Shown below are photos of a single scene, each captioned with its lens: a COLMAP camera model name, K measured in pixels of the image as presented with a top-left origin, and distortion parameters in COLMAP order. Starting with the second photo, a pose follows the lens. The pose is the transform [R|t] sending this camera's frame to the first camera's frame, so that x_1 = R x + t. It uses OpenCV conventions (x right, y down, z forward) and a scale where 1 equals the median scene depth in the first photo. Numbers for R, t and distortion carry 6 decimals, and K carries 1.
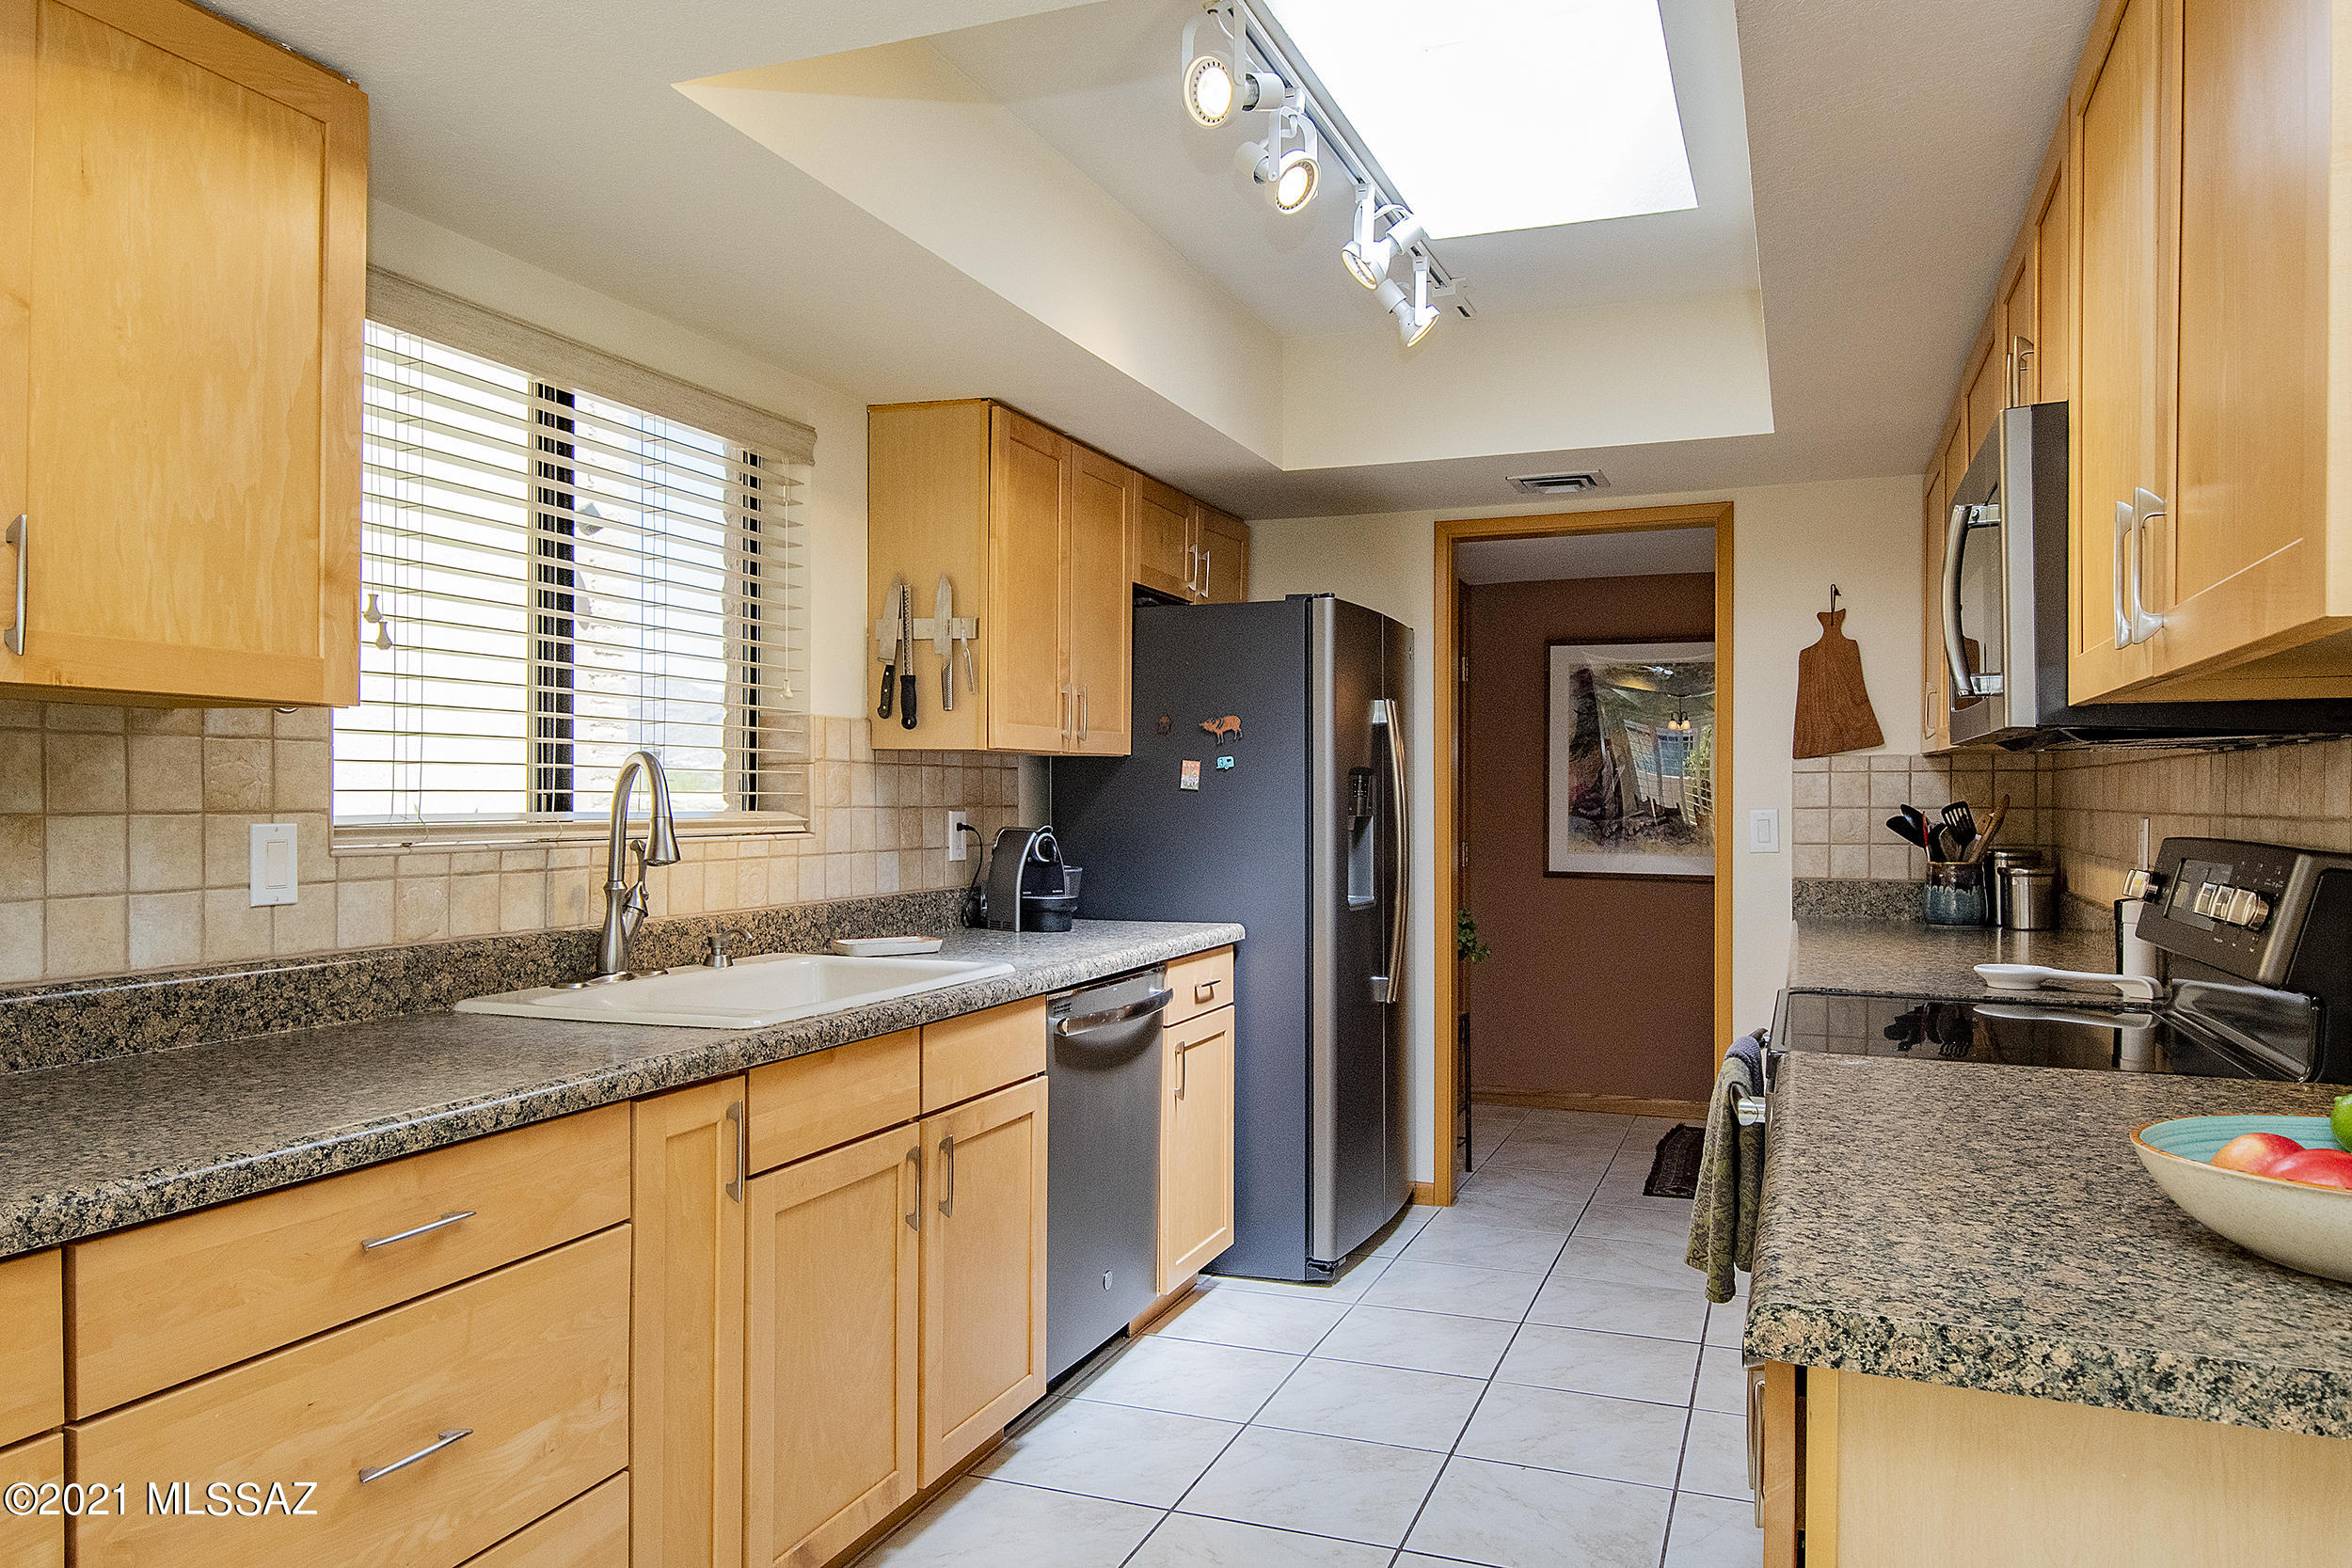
lens RADIAL K [[1583.7, 0, 1178.2], [0, 1583.7, 781.1], [0, 0, 1]] dist [-0.004985, -0.002307]
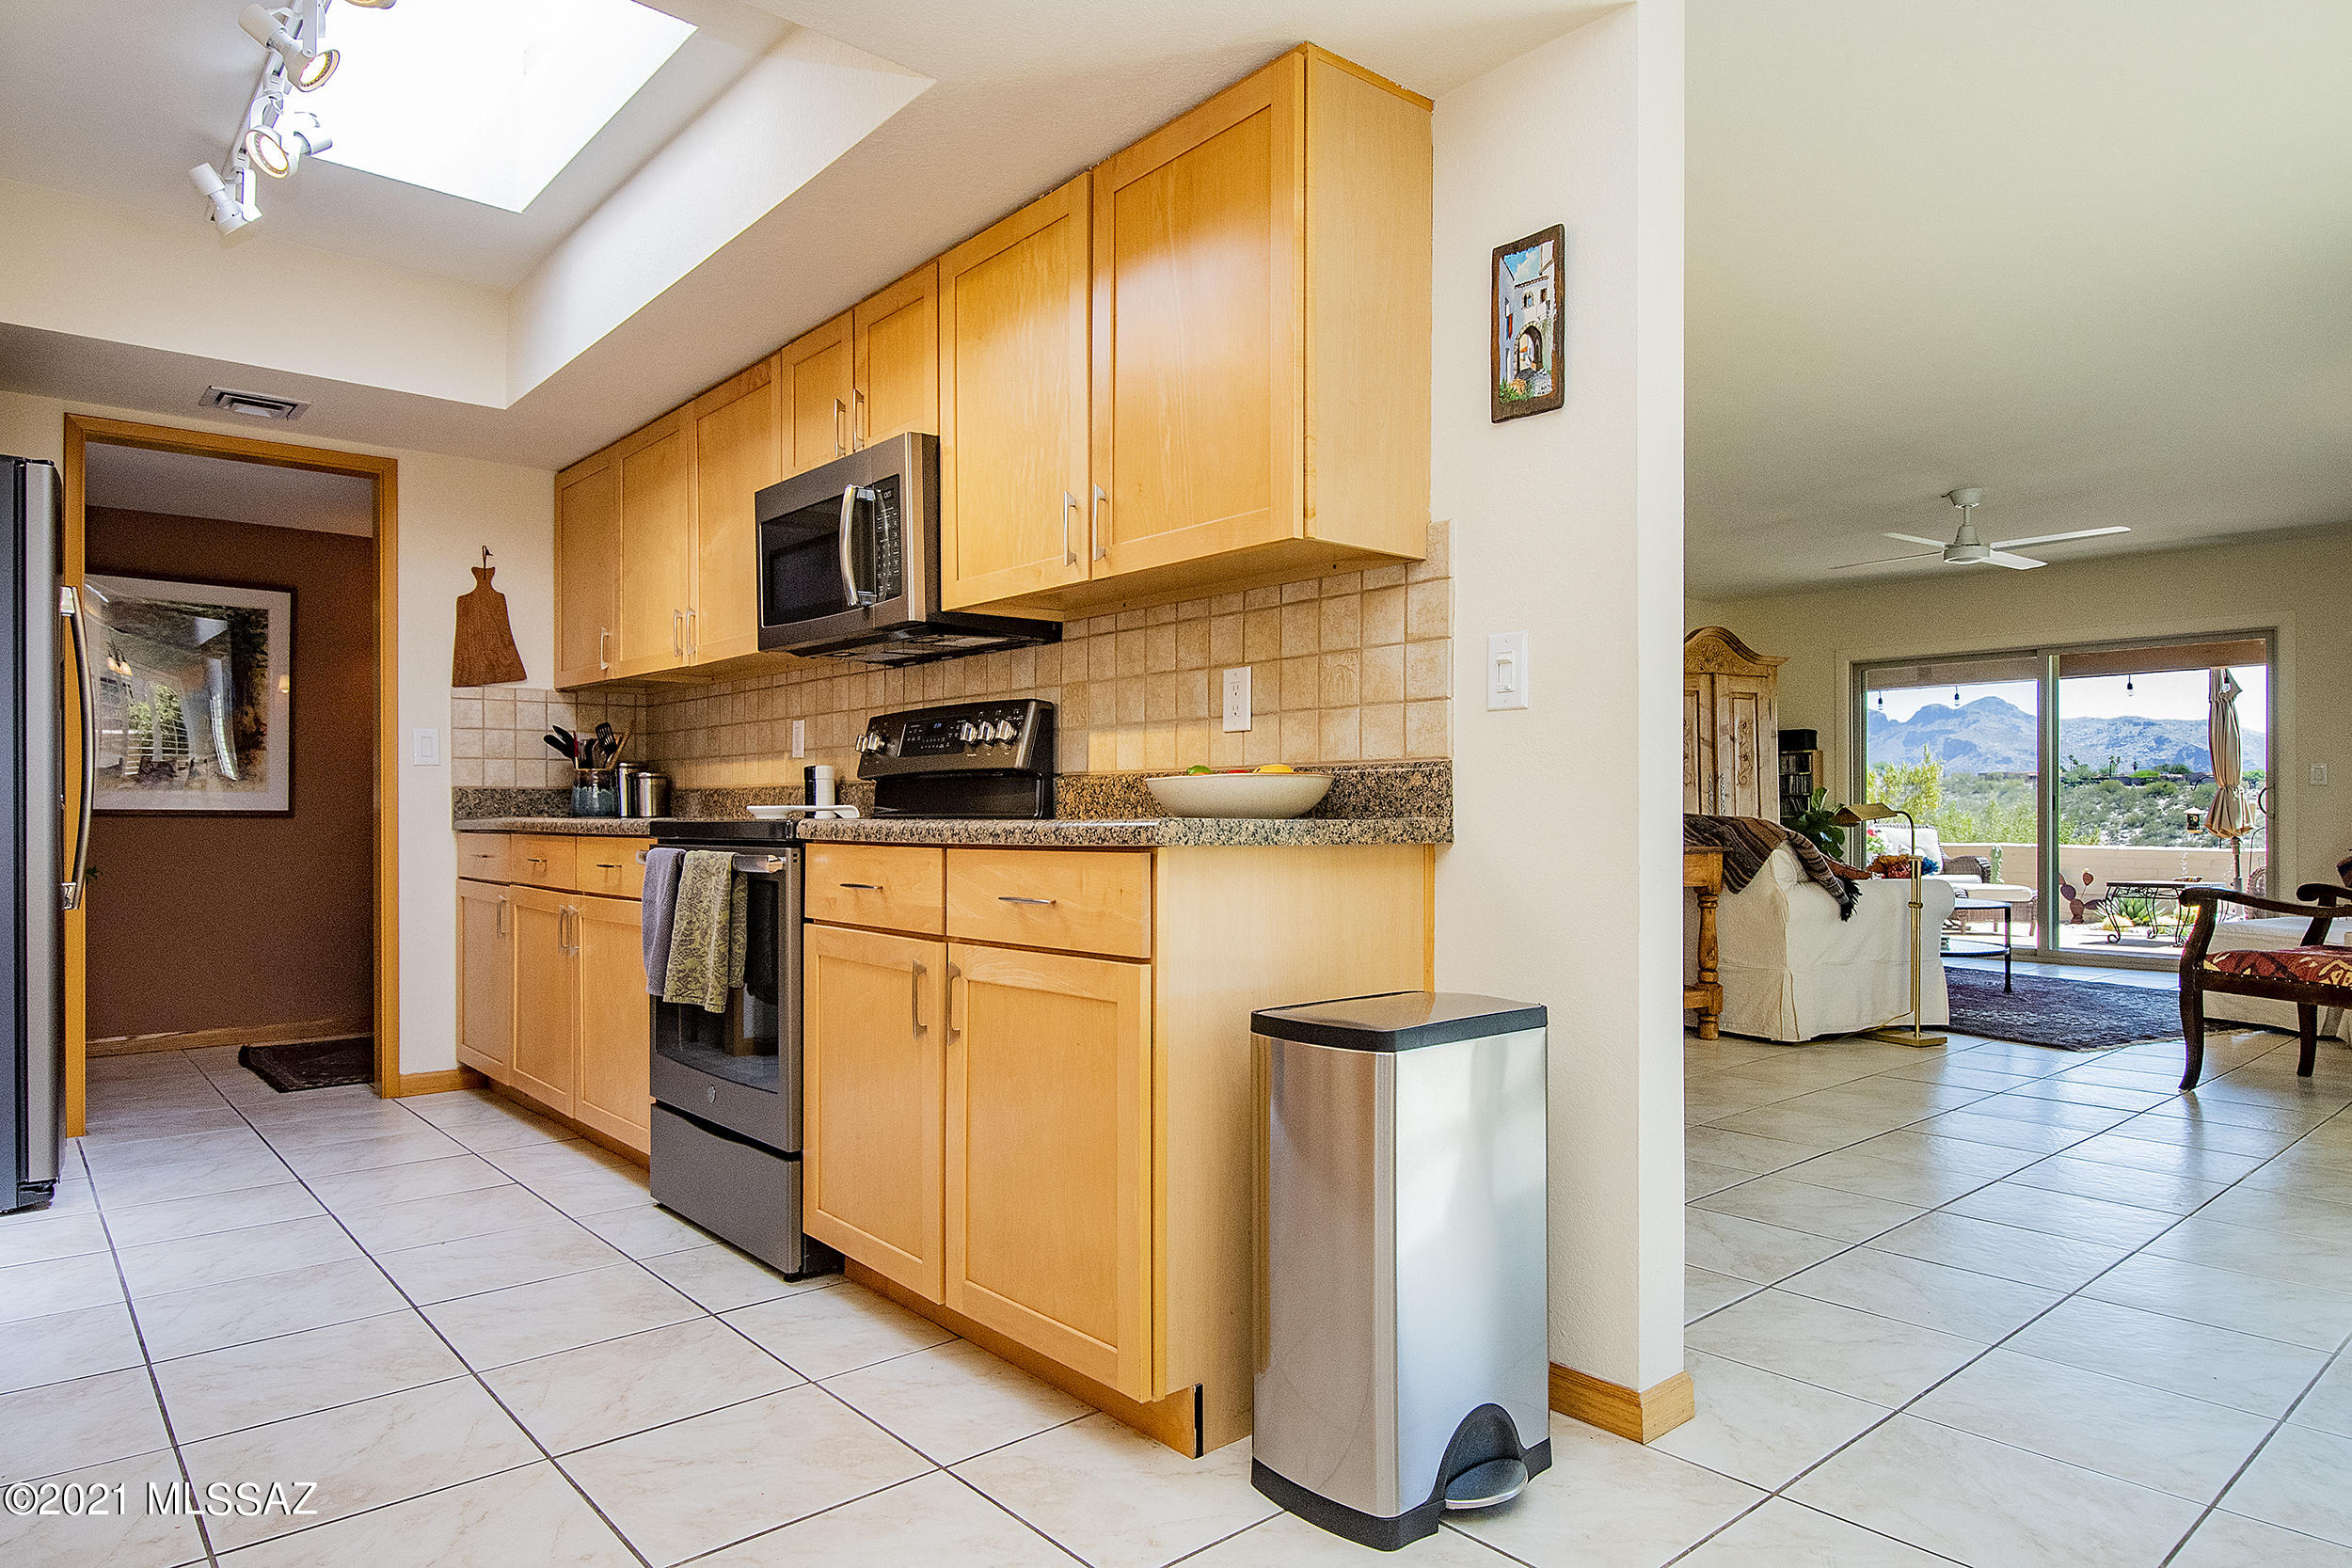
lens RADIAL K [[1469.2, 0, 1159.0], [0, 1469.2, 809.6], [0, 0, 1]] dist [0.022157, -0.017498]
pose [[0.451760, 0.006848, 0.892113, -0.371686], [-0.002772, 0.999976, -0.006272, 0.086470], [-0.892135, 0.000361, 0.451769, 0.026945]]
